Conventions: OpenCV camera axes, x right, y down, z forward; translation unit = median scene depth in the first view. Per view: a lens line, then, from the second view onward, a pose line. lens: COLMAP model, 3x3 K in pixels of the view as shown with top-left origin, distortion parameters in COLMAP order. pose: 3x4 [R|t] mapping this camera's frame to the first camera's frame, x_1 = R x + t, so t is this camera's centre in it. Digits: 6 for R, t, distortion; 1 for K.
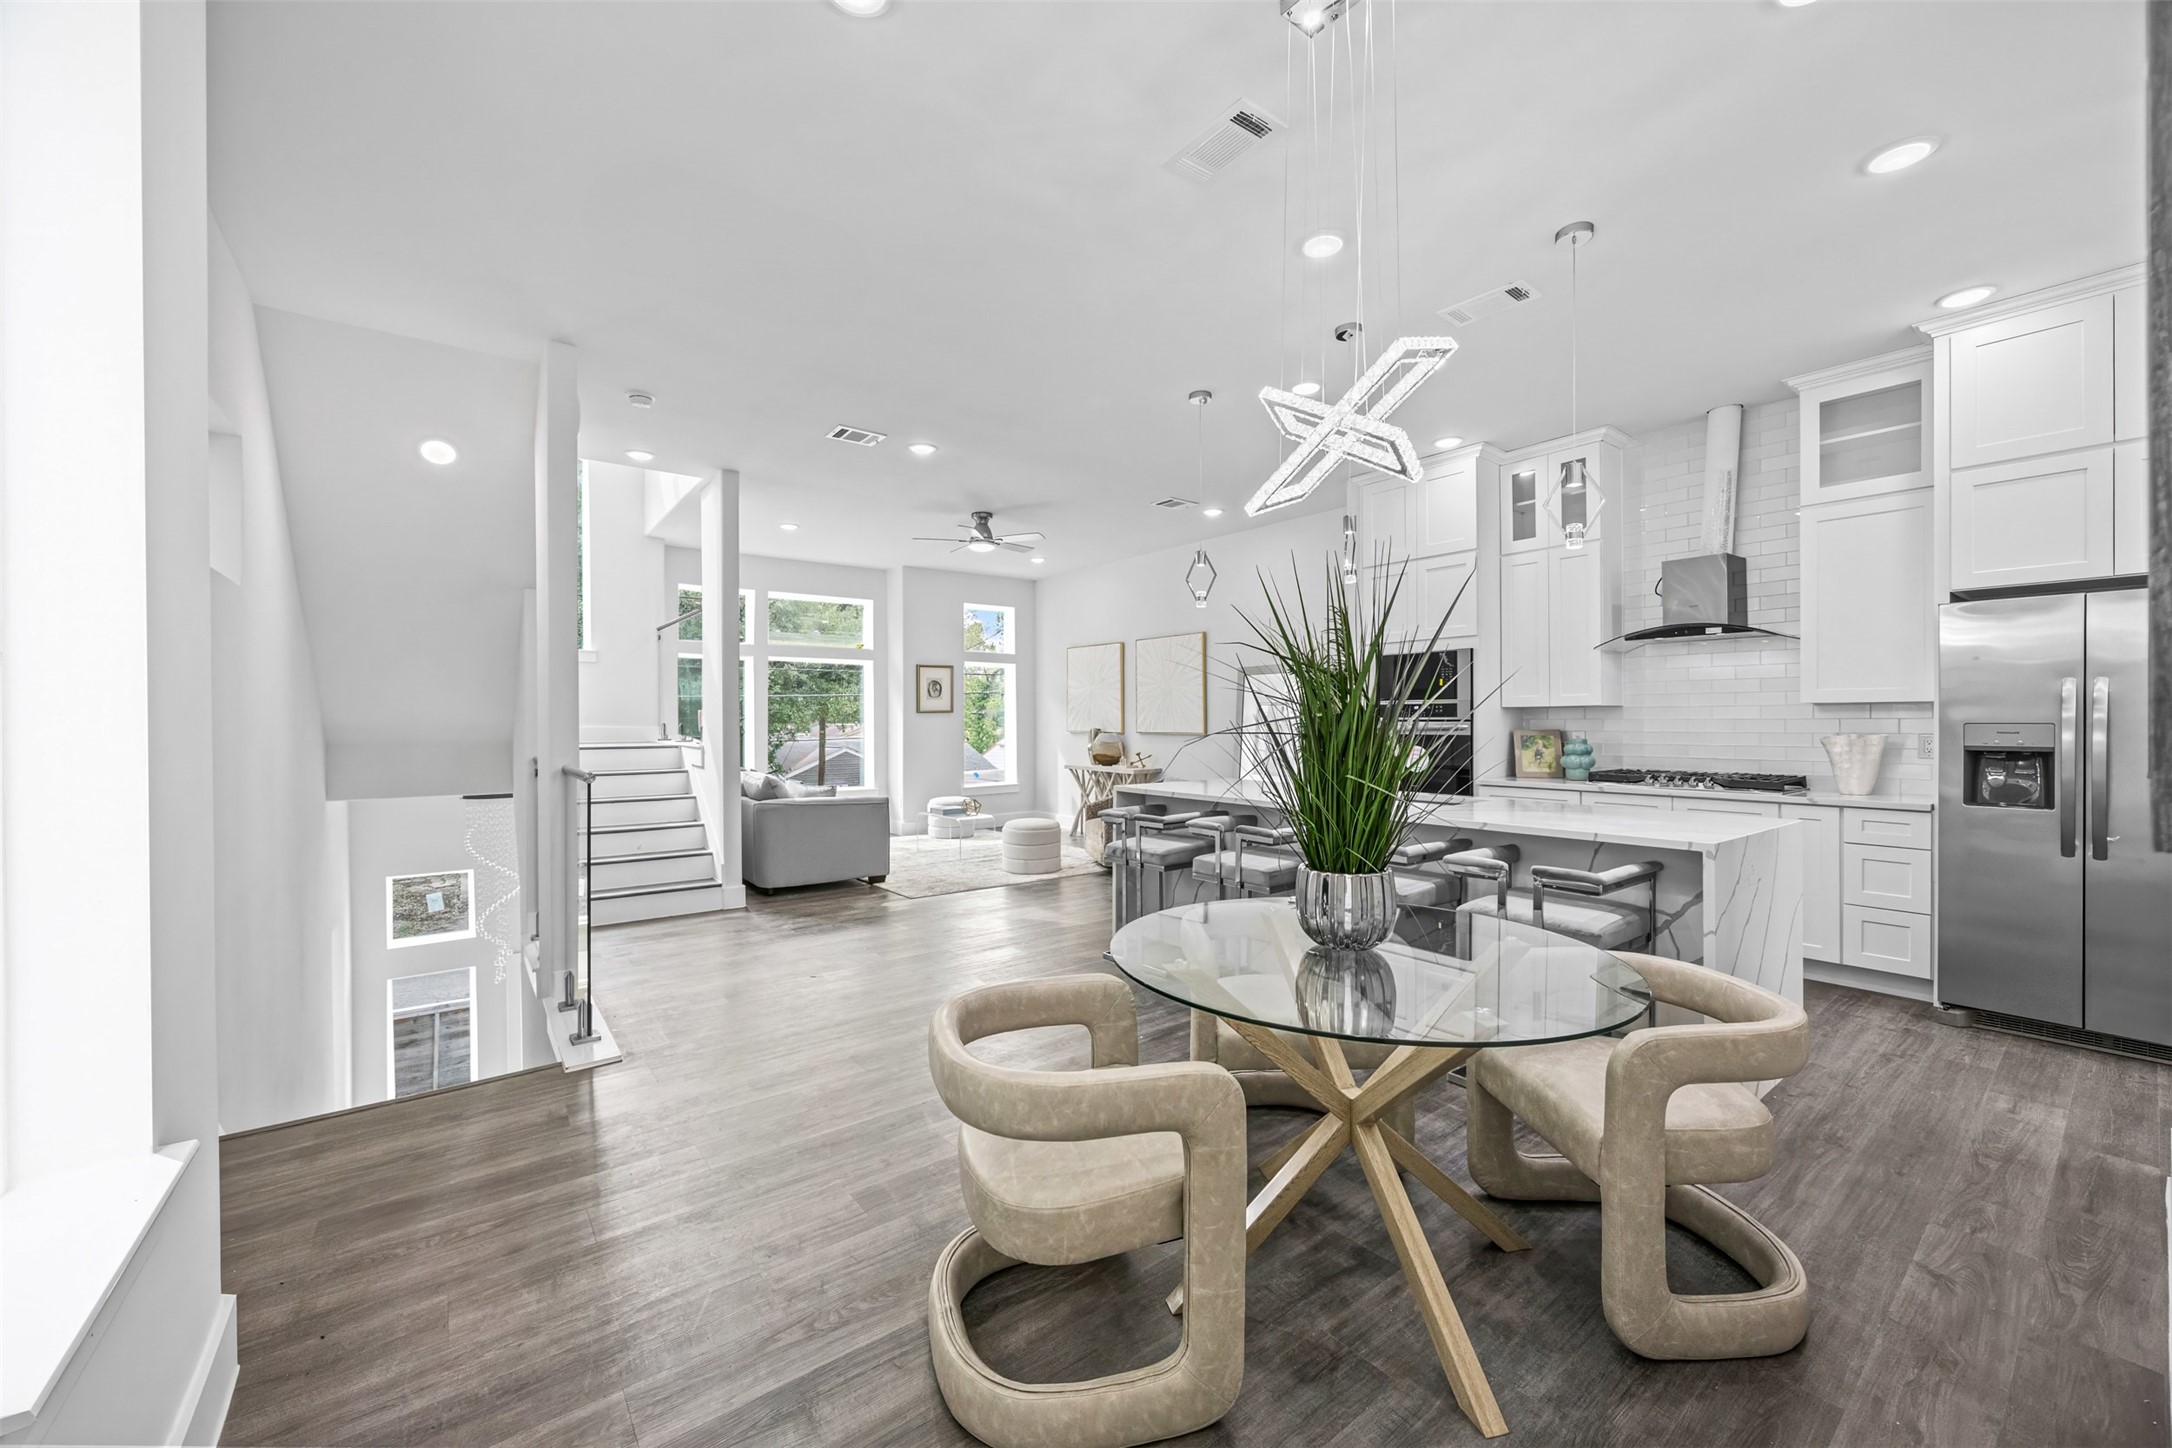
lens RADIAL K [[841.9, 0, 1079.3], [0, 841.9, 718.8], [0, 0, 1]] dist [-0.000553, -0.001013]
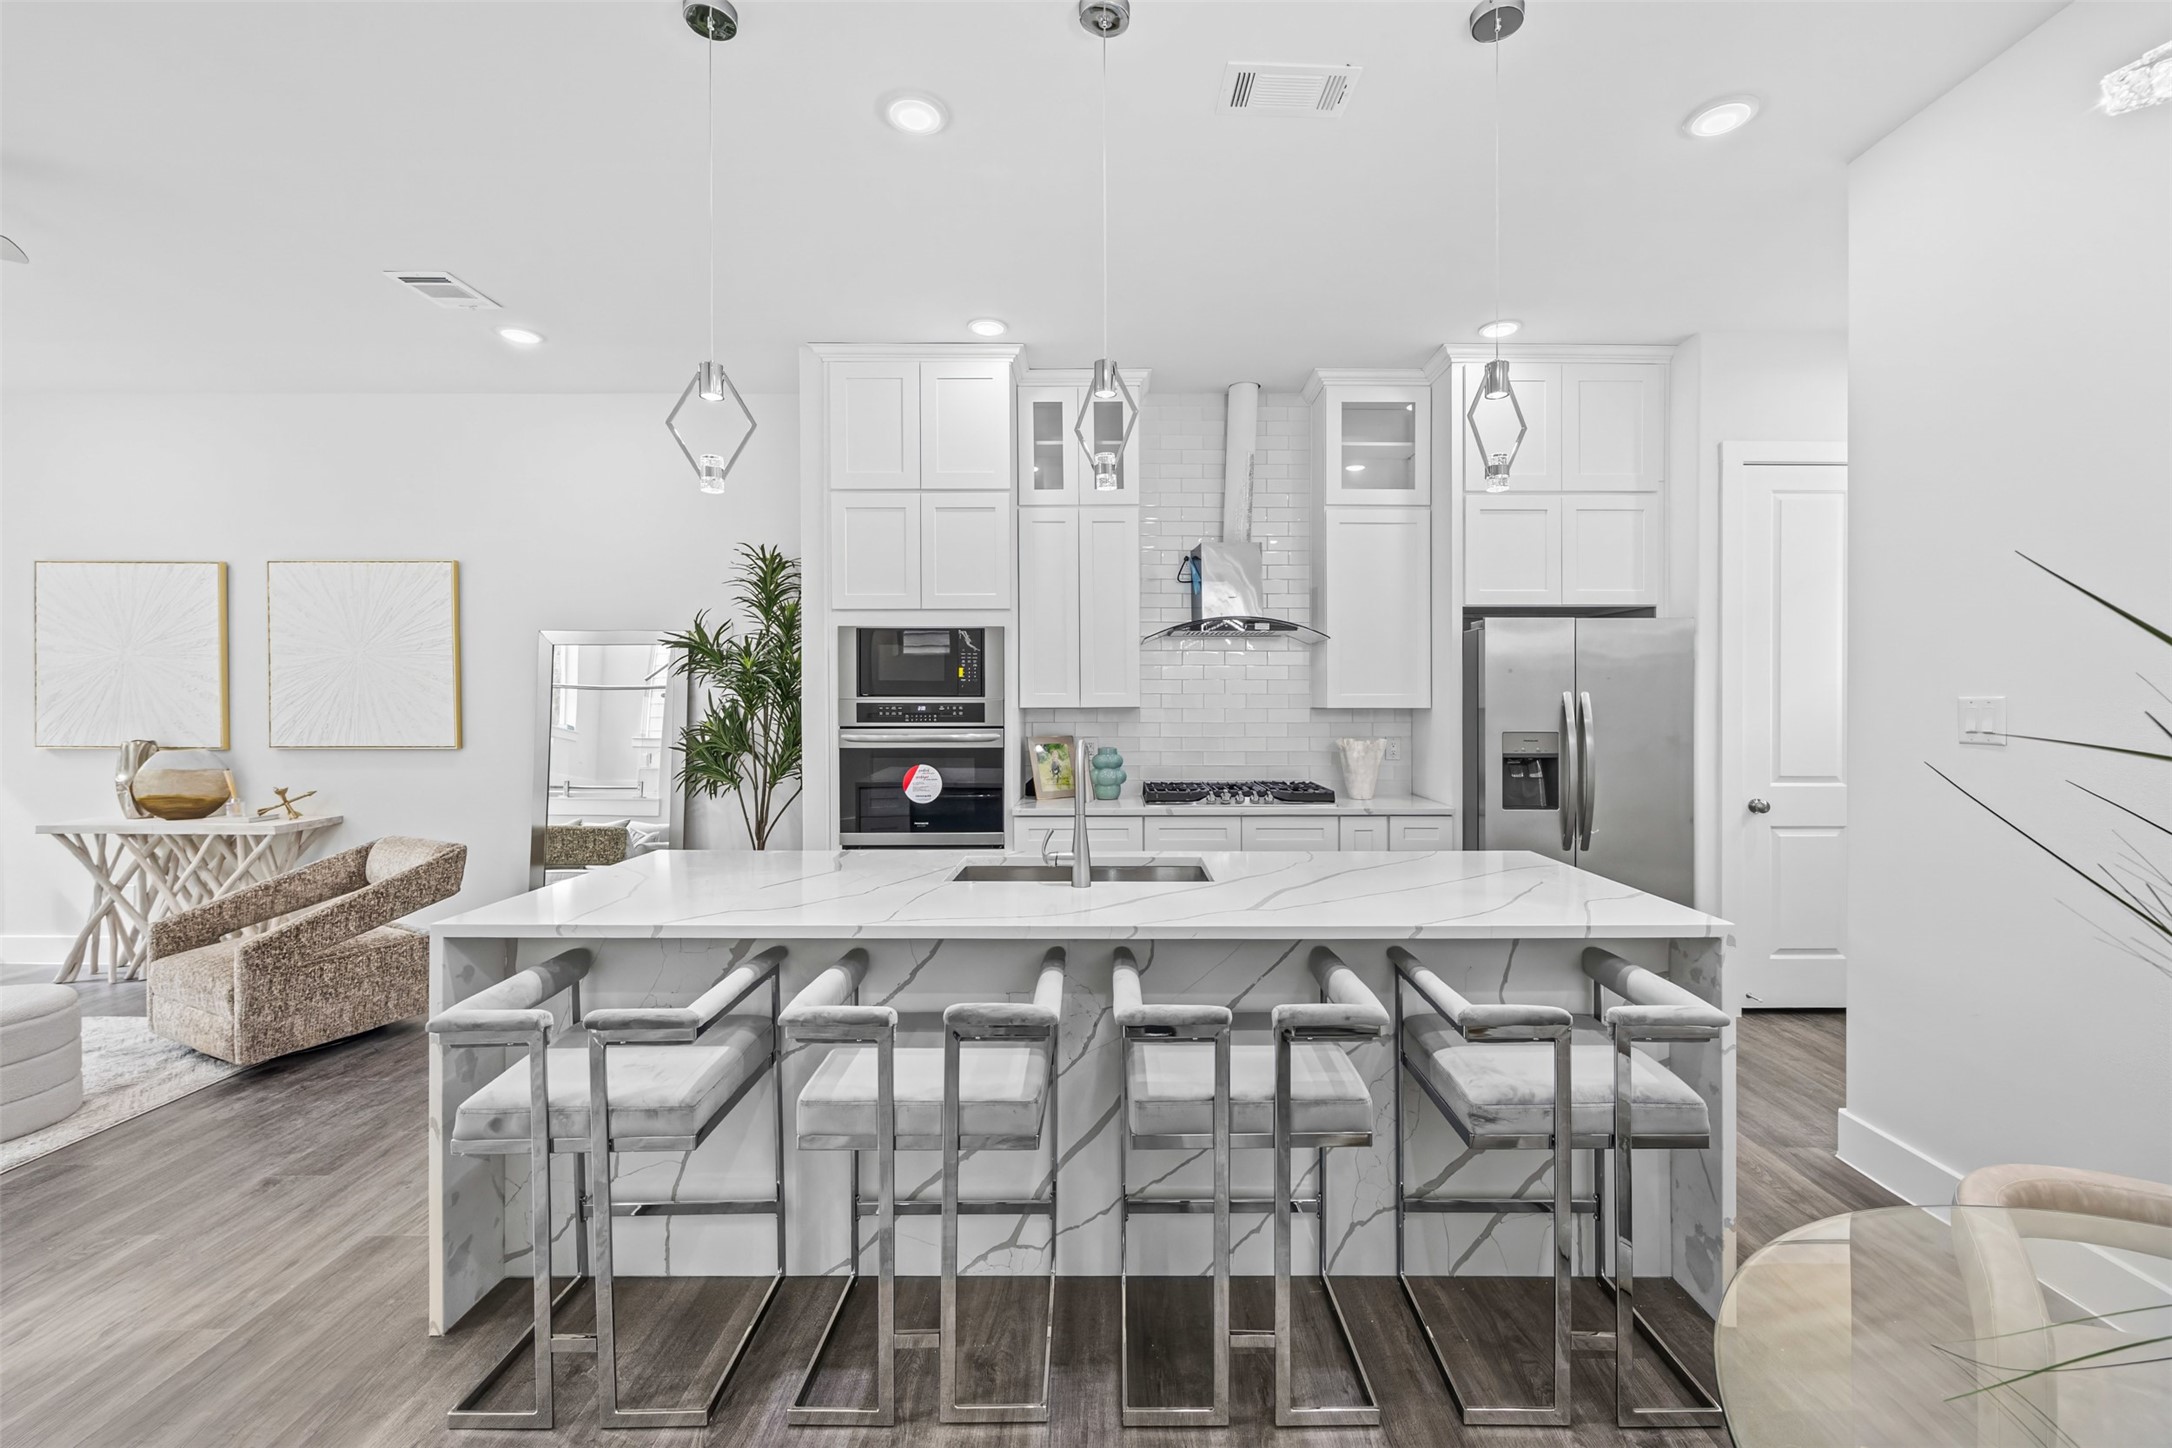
lens RADIAL K [[841.9, 0, 1082.9], [0, 841.9, 706.8], [0, 0, 1]] dist [-0.000553, -0.001013]
pose [[0.598881, -0.000577, 0.800838, -0.046947], [-0.002825, 0.999992, 0.002833, -0.011787], [-0.800833, -0.003959, 0.598875, 0.344151]]
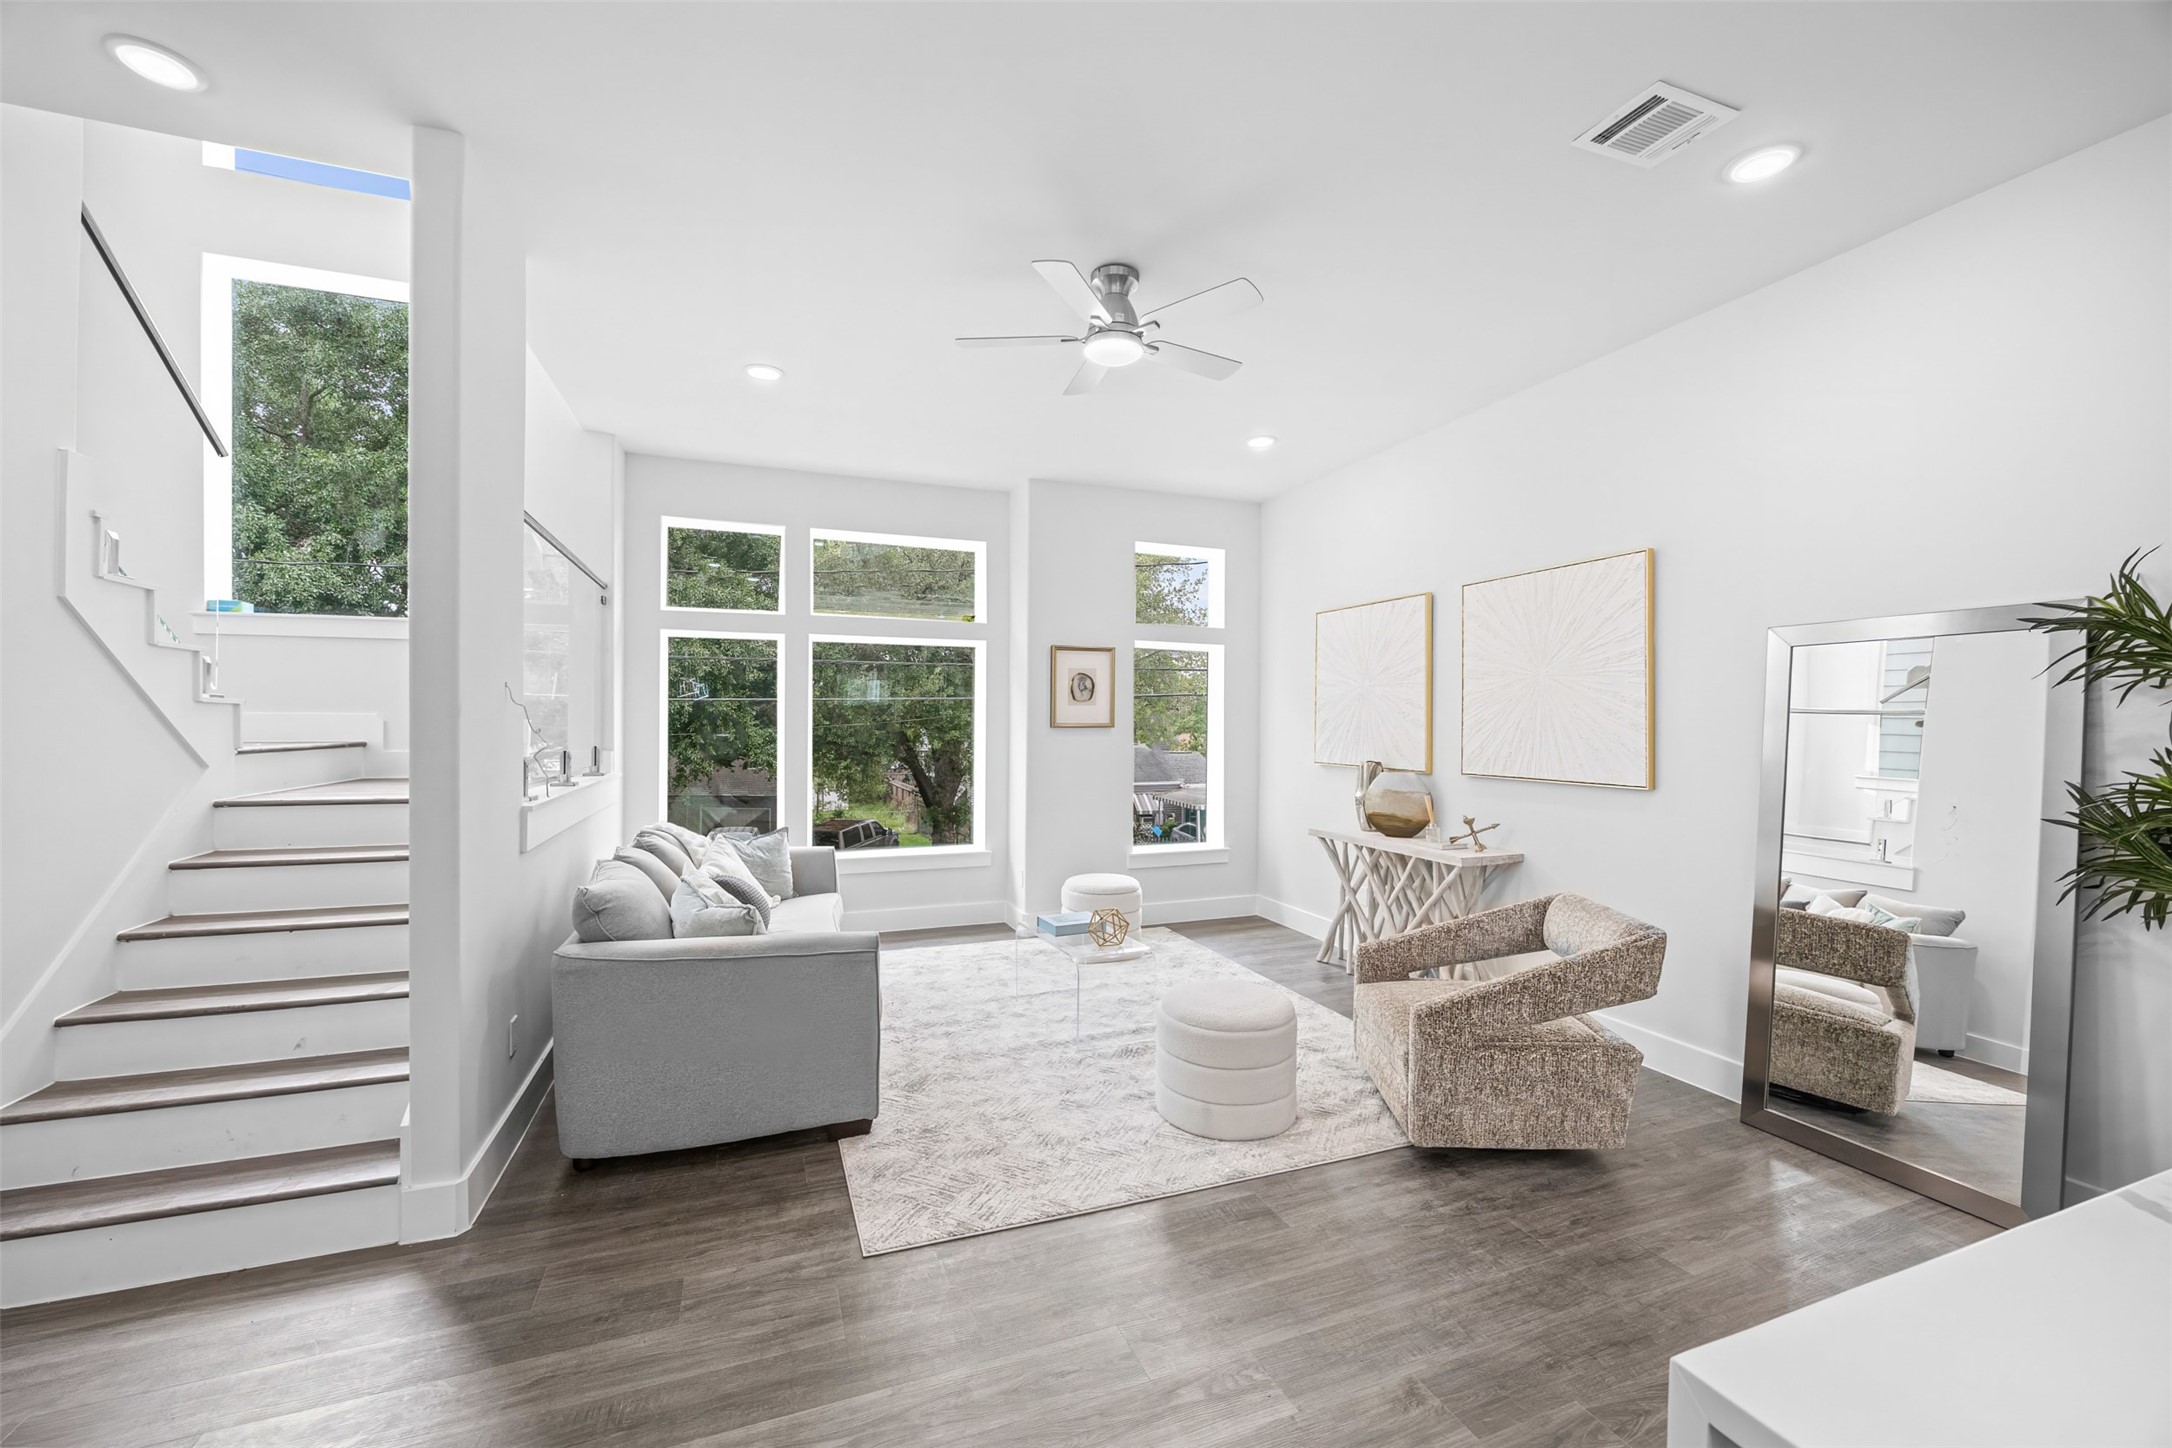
lens RADIAL K [[841.9, 0, 1074.3], [0, 841.9, 729.3], [0, 0, 1]] dist [-0.000553, -0.001013]
pose [[0.957219, 0.013237, -0.289063, -0.007784], [-0.011458, 0.999904, 0.007846, -0.012537], [0.289139, -0.004199, 0.957278, 0.507469]]
